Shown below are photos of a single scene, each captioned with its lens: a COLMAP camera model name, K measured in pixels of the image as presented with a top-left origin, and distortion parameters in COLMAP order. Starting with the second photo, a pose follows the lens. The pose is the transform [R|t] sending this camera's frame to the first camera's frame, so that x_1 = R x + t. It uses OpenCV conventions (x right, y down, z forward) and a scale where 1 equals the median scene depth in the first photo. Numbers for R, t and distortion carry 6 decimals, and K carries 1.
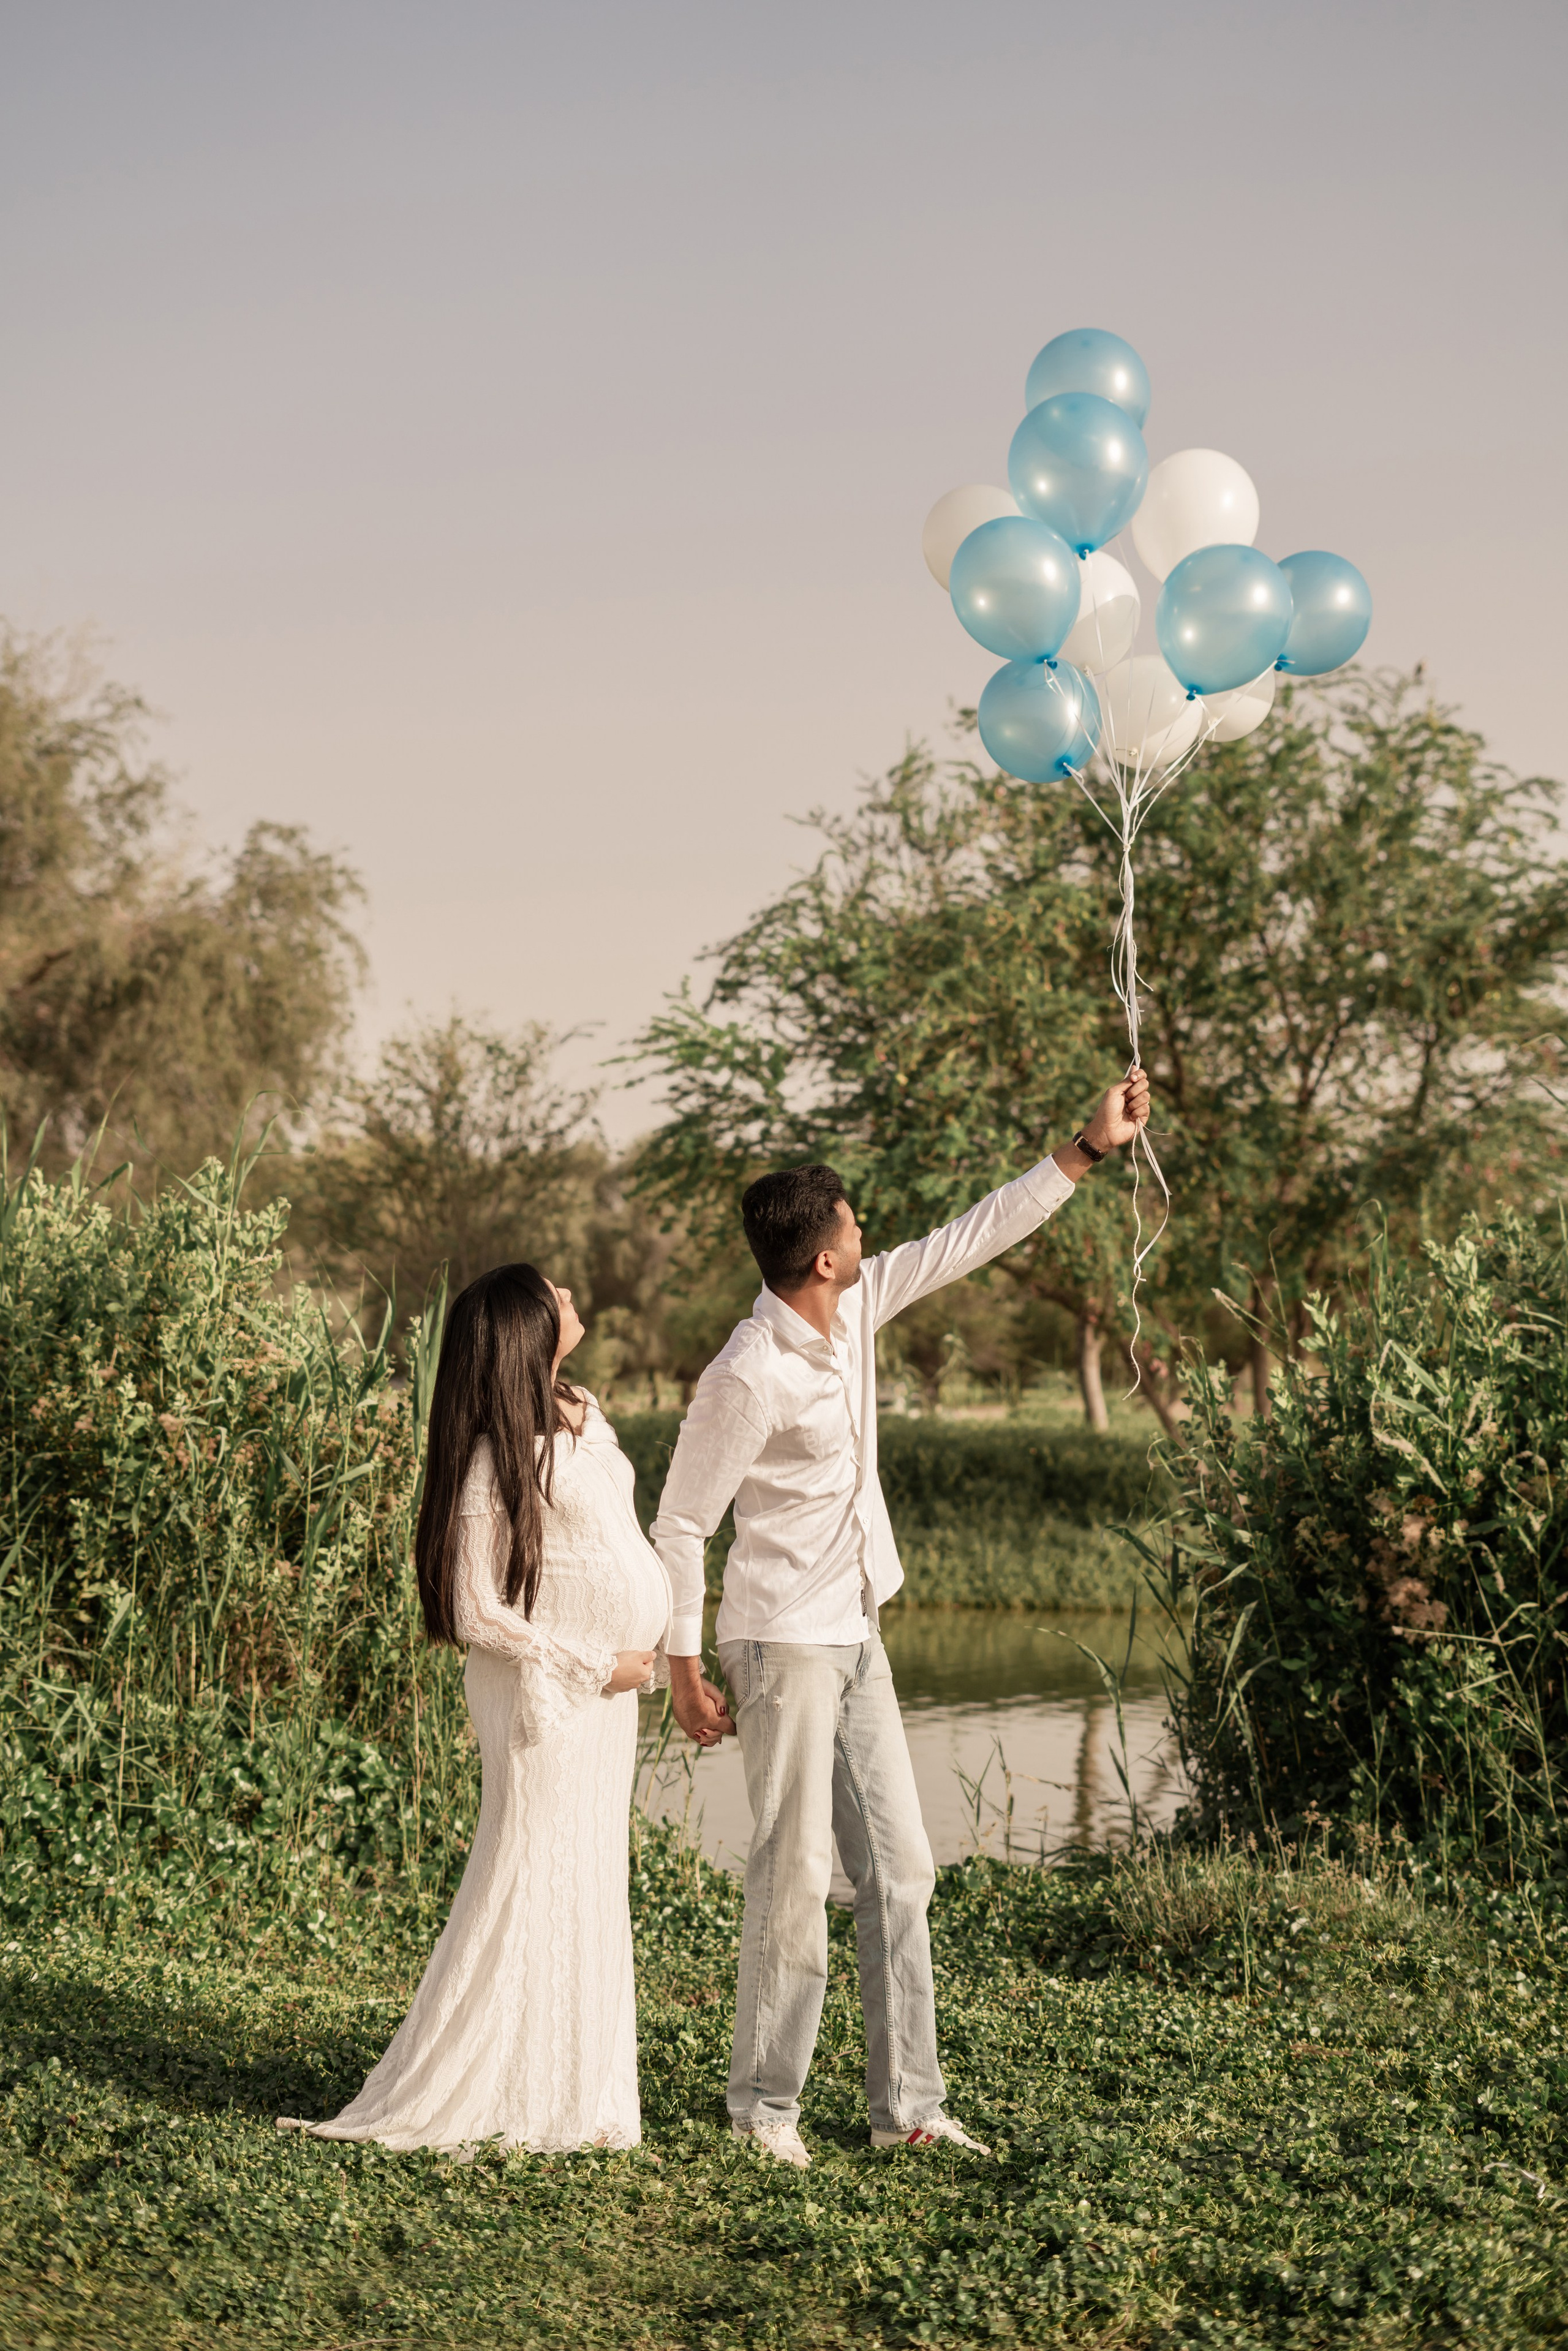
lens RADIAL K [[3213.1, 0, 769.1], [0, 3213.1, 1162.1], [0, 0, 1]] dist [-0.047799, 0.000000]
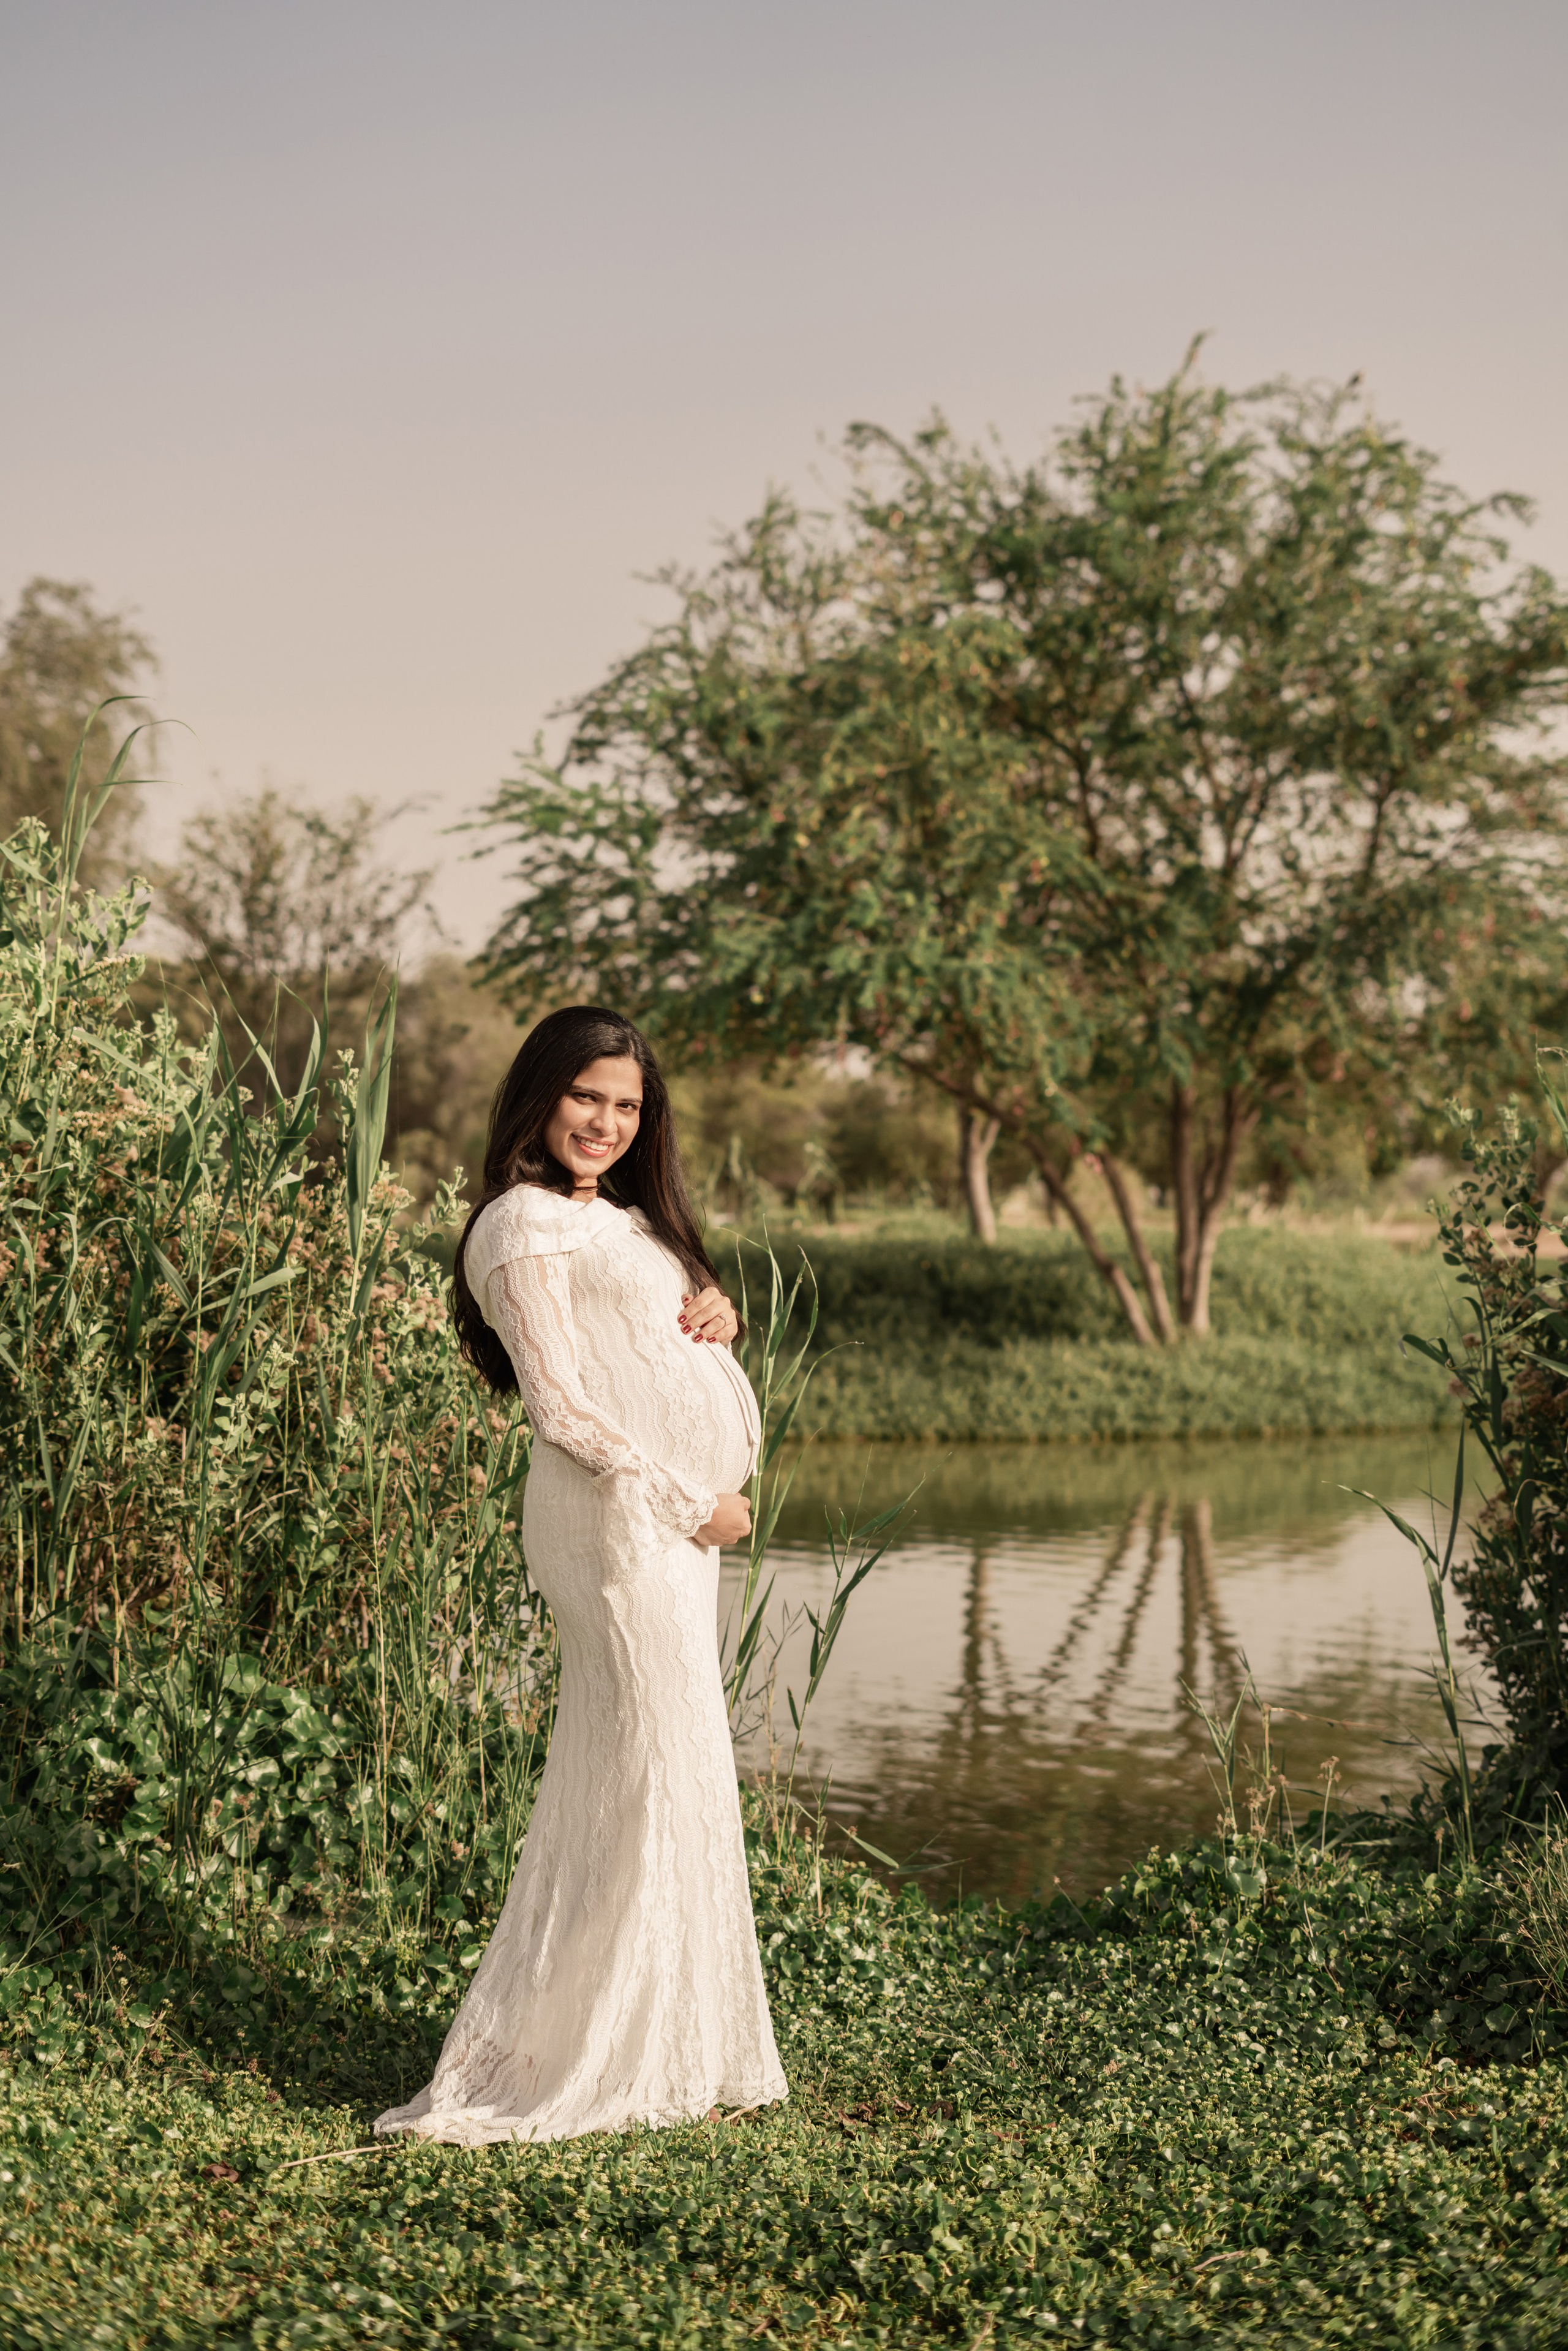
lens RADIAL K [[3213.1, 0, 860.5], [0, 3213.1, 1153.4], [0, 0, 1]] dist [-0.047799, 0.000000]
pose [[0.995297, -0.018843, 0.095024, -0.070497], [0.014091, 0.998628, 0.050426, 0.040460], [-0.095844, -0.048849, 0.994197, 0.344100]]
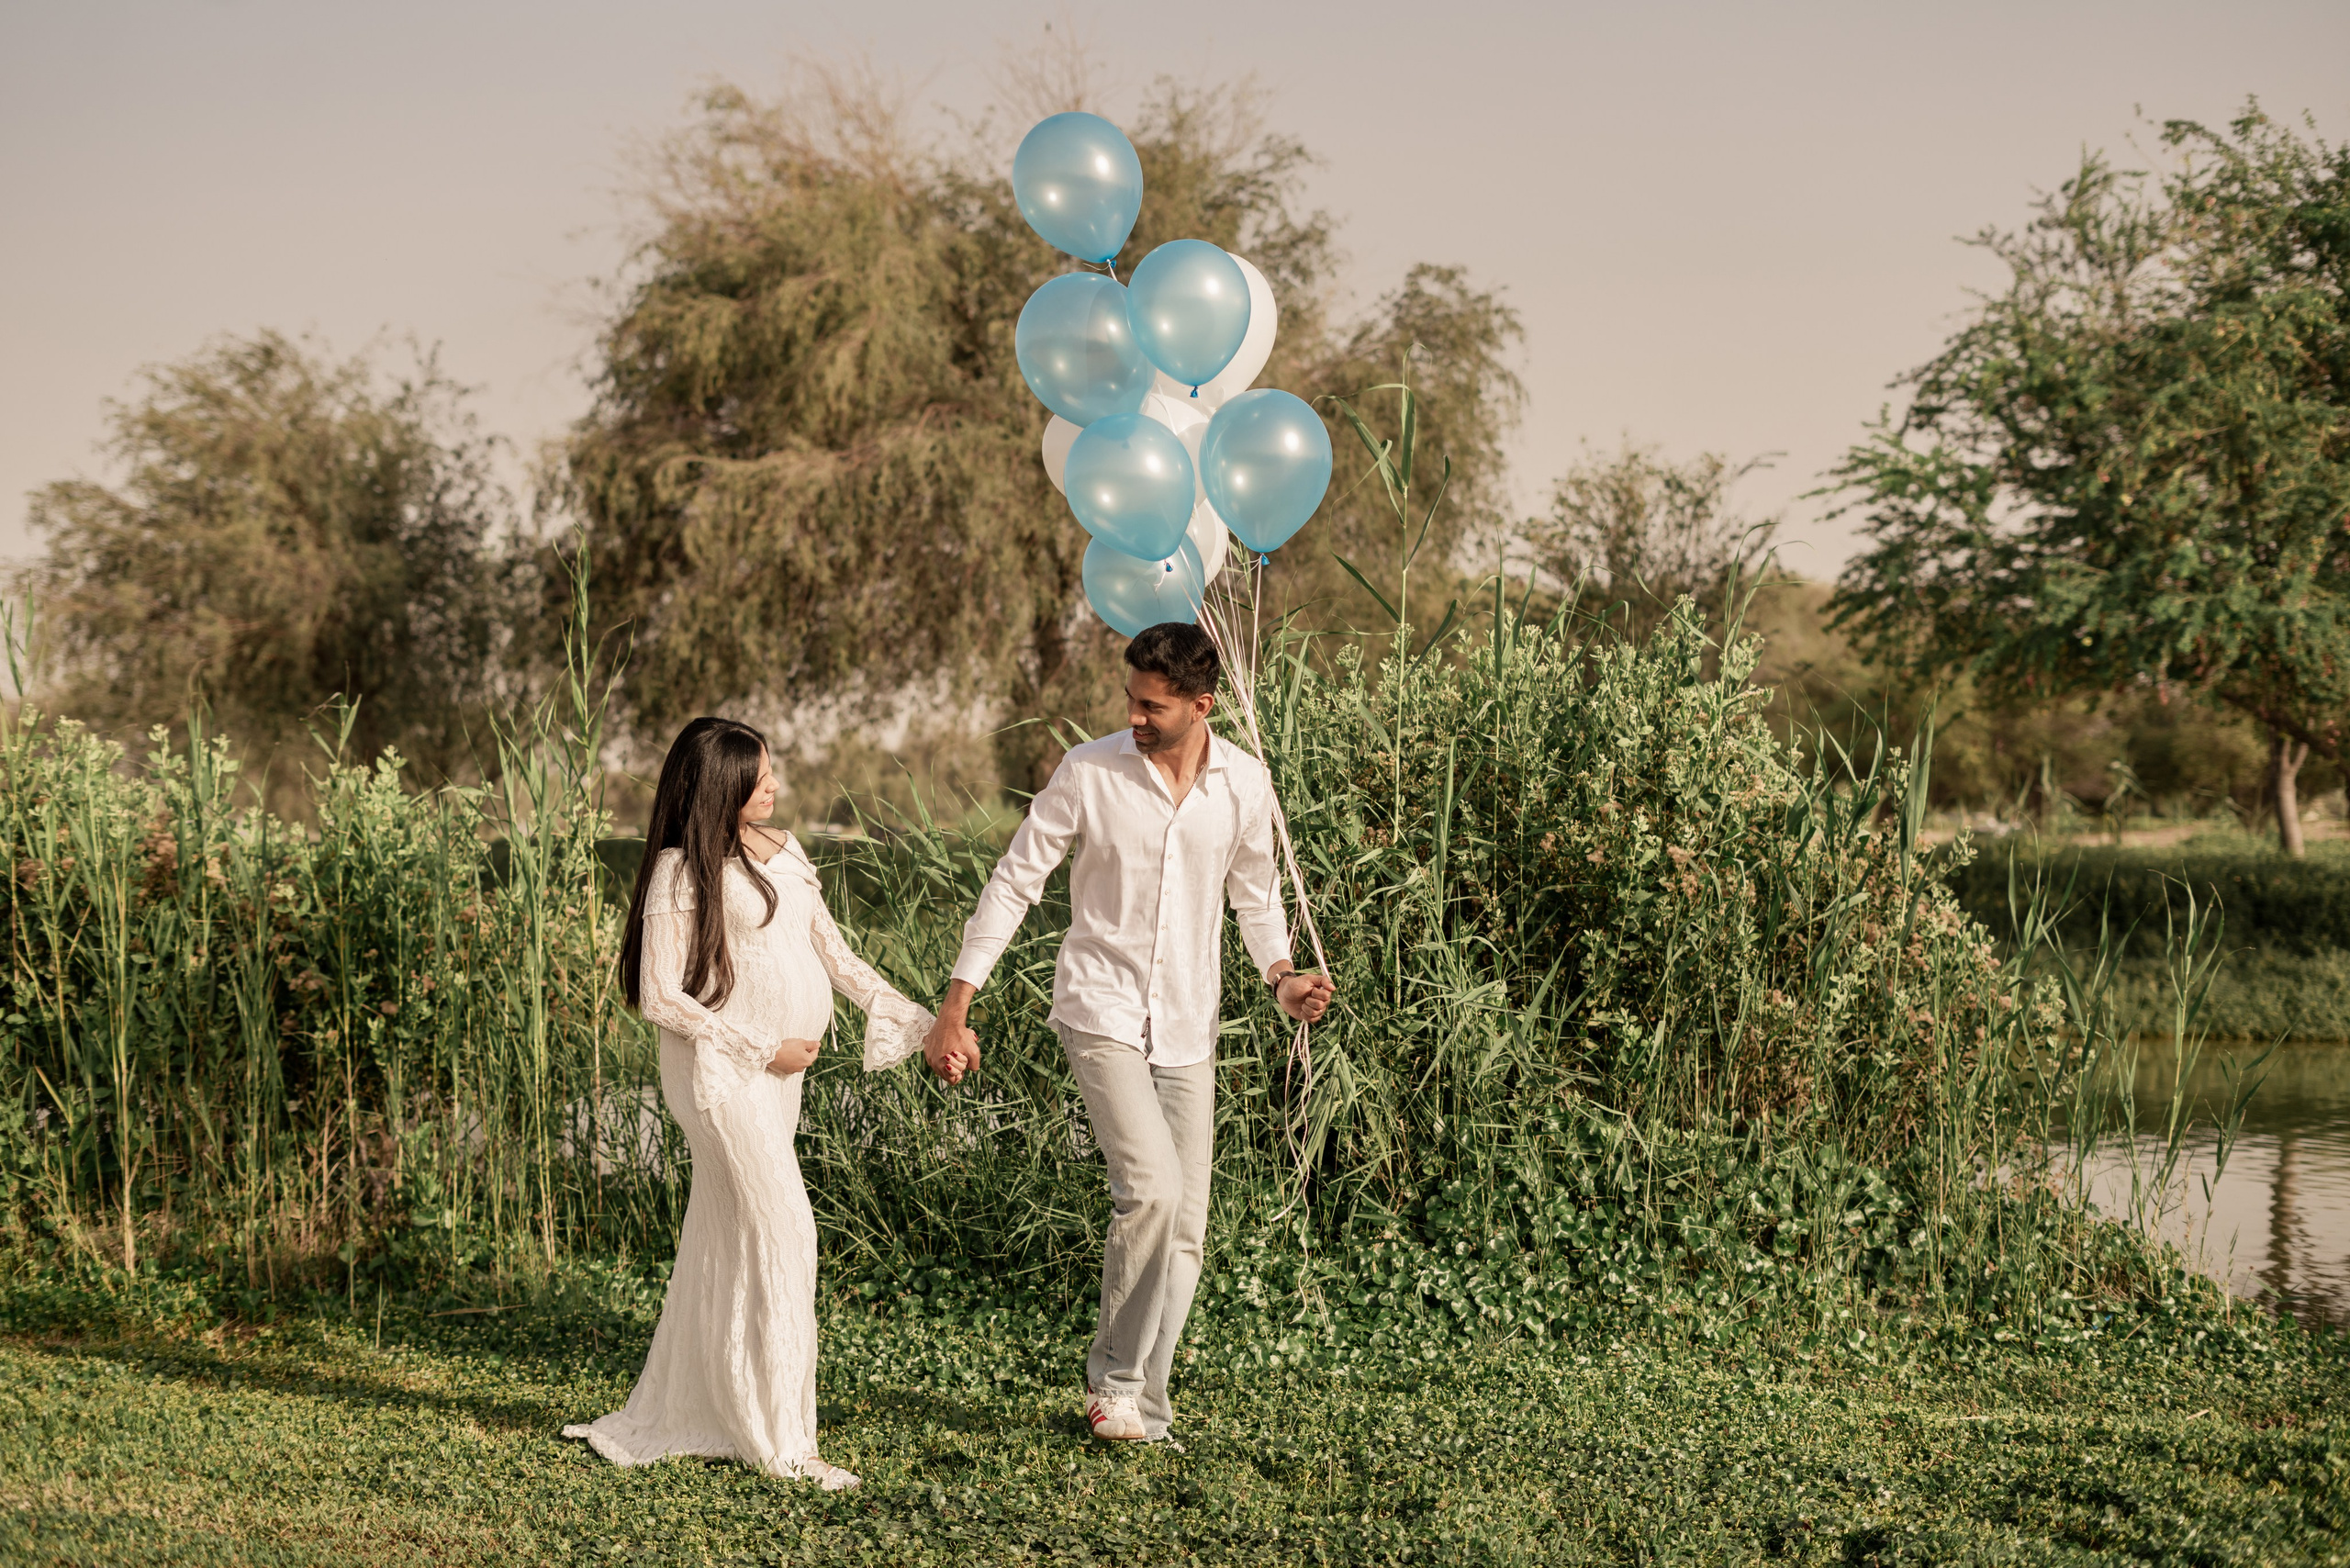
lens RADIAL K [[3212.0, 0, 1167.6], [0, 3212.0, 759.9], [0, 0, 1]] dist [-0.047799, 0.000000]
pose [[0.979937, -0.015466, -0.198708, -0.140647], [0.025222, 0.998592, 0.046661, 0.000074], [0.197707, -0.050737, 0.978947, -0.026441]]
